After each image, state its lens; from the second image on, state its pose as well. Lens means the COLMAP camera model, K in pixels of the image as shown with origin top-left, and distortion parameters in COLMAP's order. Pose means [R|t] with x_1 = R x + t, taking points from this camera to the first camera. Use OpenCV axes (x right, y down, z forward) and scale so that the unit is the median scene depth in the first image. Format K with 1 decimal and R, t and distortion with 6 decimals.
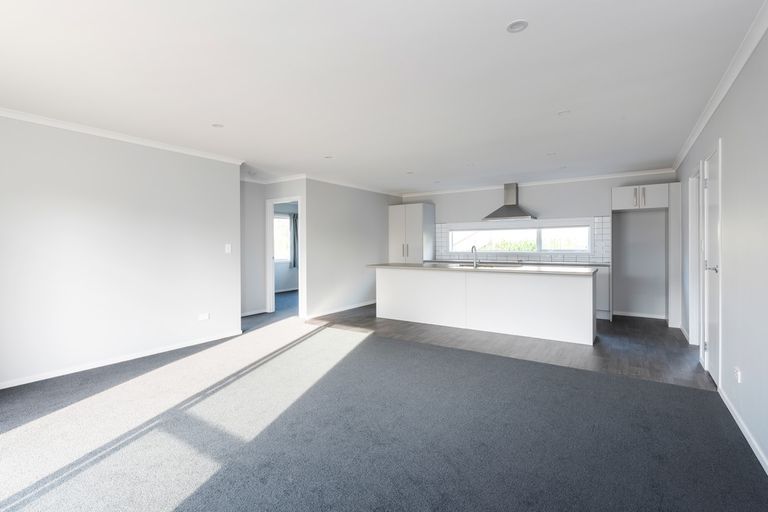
lens RADIAL K [[370.5, 0, 381.3], [0, 370.5, 250.6], [0, 0, 1]] dist [0.002880, 0.000070]
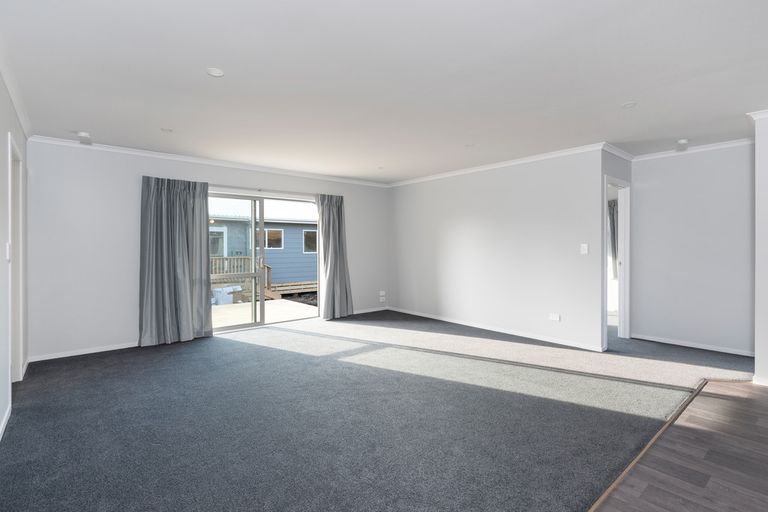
lens RADIAL K [[370.5, 0, 382.2], [0, 370.5, 250.4], [0, 0, 1]] dist [0.002880, 0.000070]
pose [[-0.297780, 0.011762, -0.954562, 0.574398], [-0.014602, 0.999751, 0.016874, -0.009804], [0.954523, 0.018963, -0.297534, 0.806099]]
